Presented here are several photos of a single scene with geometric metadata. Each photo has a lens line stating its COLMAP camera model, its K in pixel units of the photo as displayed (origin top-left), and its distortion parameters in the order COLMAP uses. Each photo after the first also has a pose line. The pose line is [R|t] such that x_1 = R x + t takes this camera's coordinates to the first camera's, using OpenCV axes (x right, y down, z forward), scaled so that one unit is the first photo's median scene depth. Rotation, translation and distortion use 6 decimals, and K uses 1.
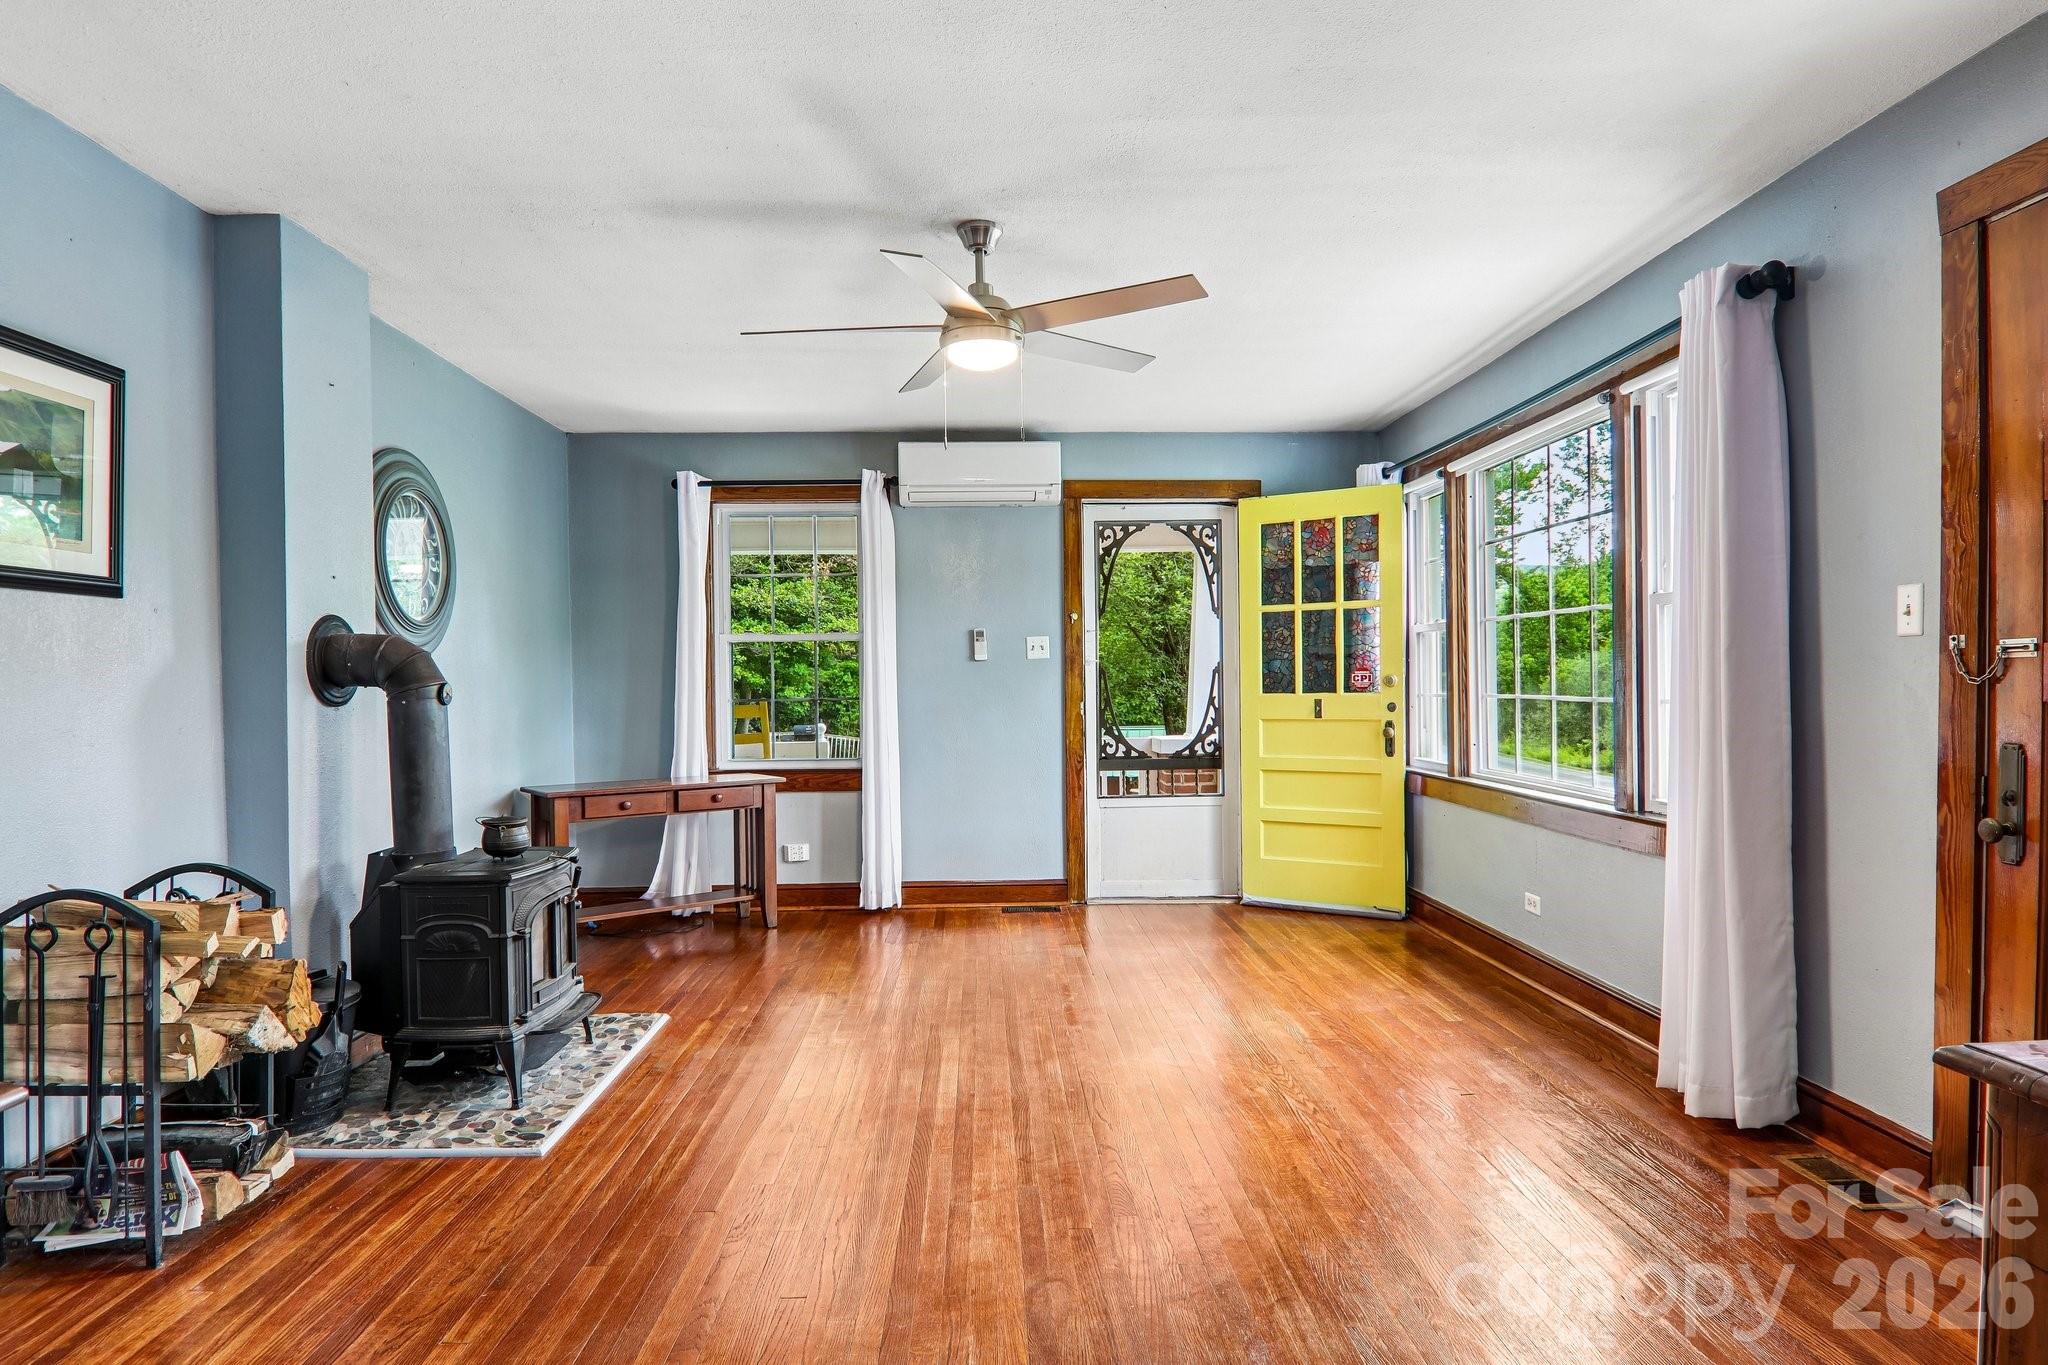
lens RADIAL K [[1138.8, 0, 1025.5], [0, 1138.8, 703.3], [0, 0, 1]] dist [0.015362, -0.022466]
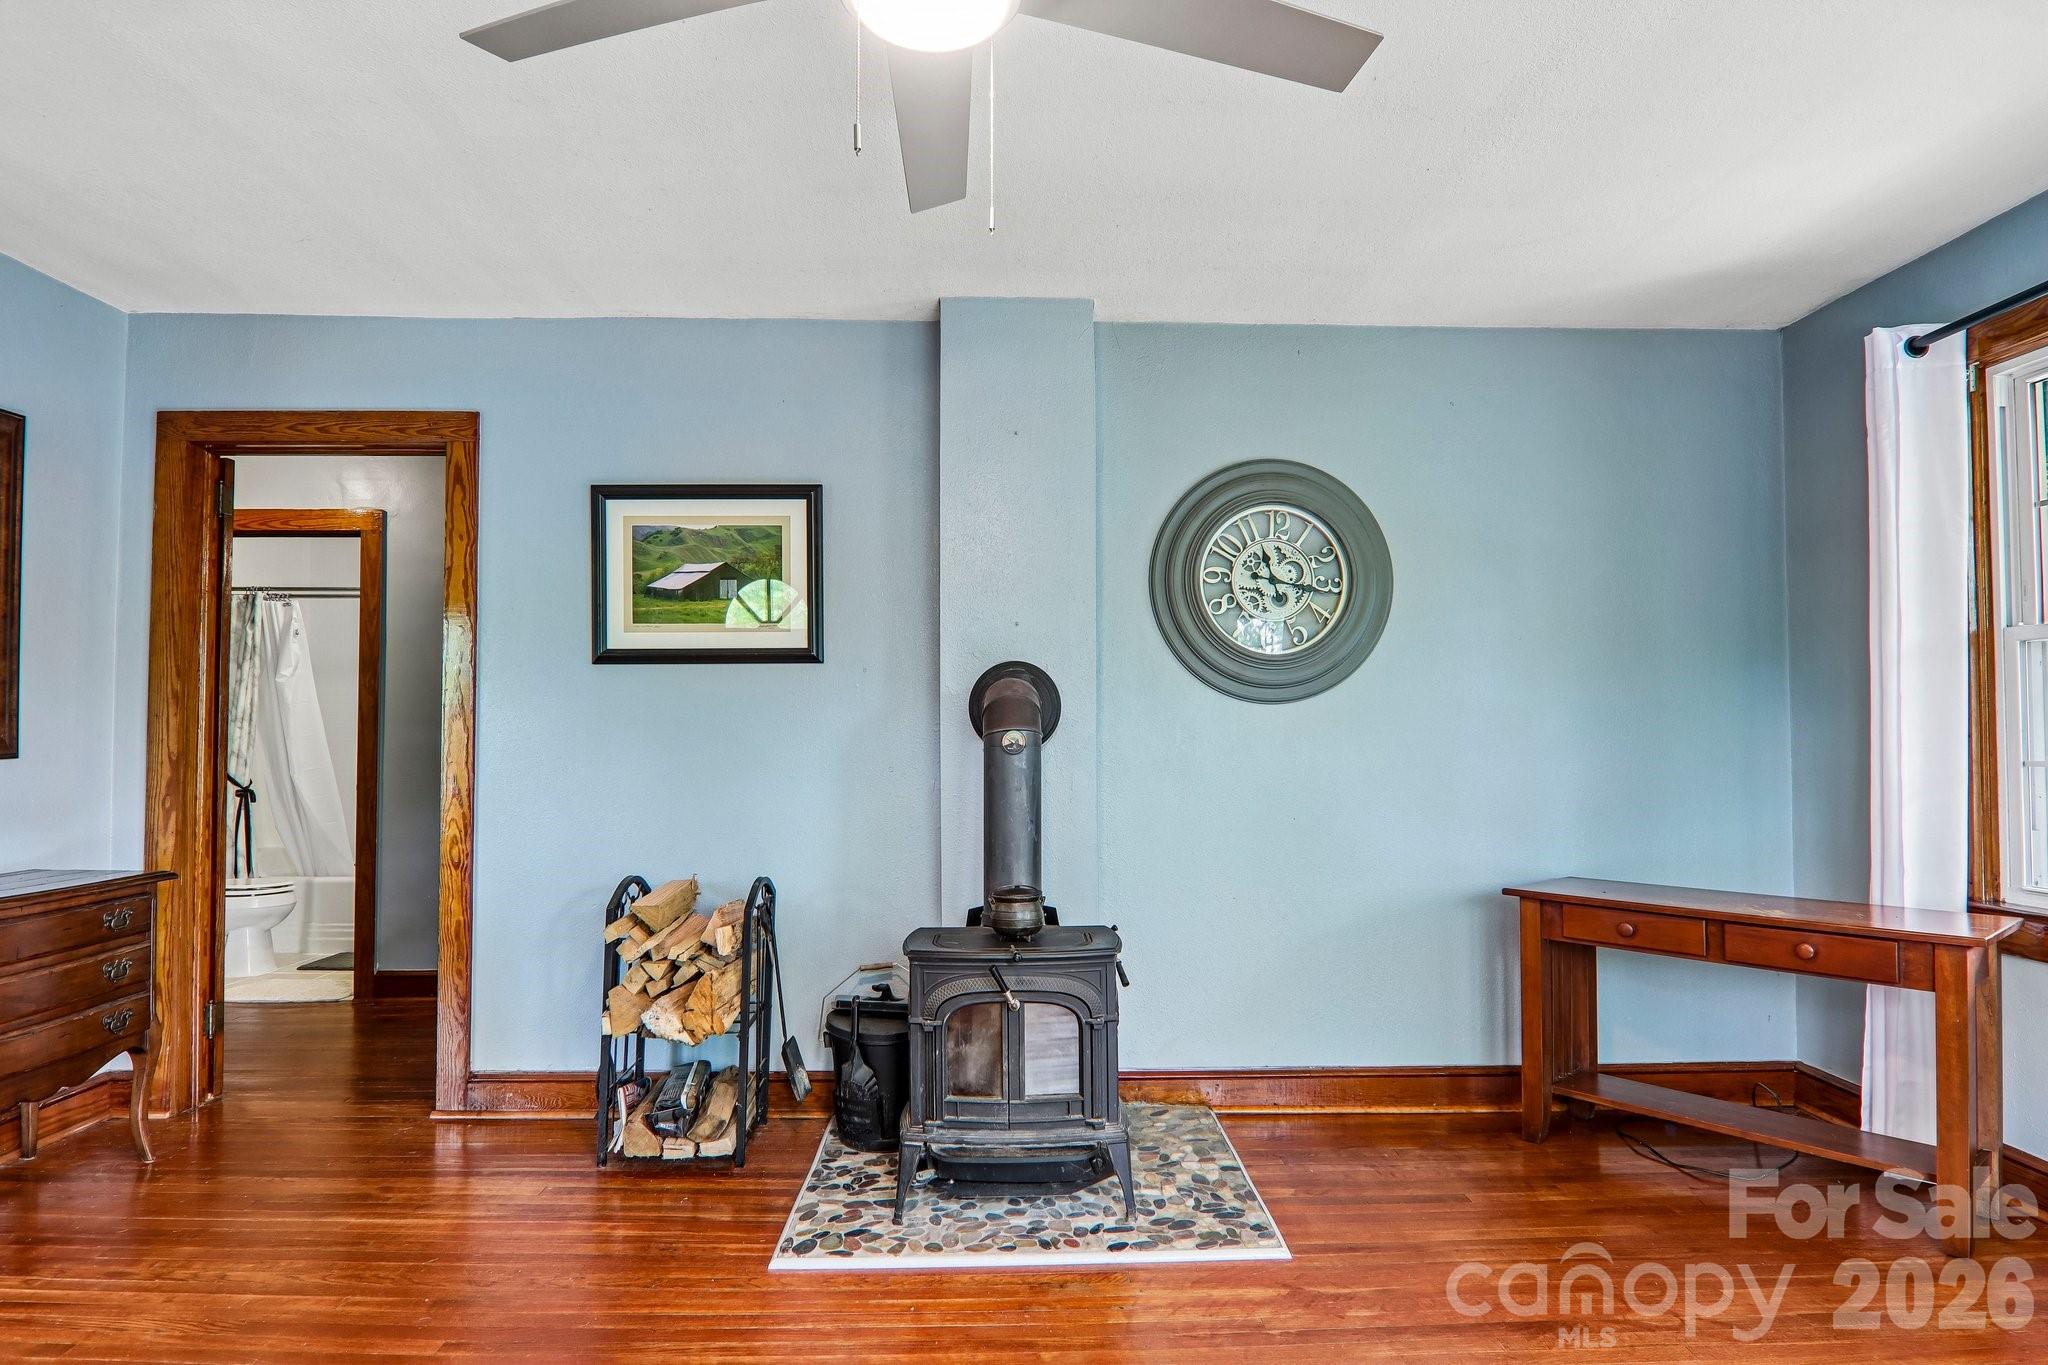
lens RADIAL K [[1138.8, 0, 1014.3], [0, 1138.8, 690.9], [0, 0, 1]] dist [0.015362, -0.022466]
pose [[-0.025384, -0.022561, -0.999423, 0.445180], [-0.010069, 0.999700, -0.022311, -0.031812], [0.999627, 0.009497, -0.025604, 1.155339]]
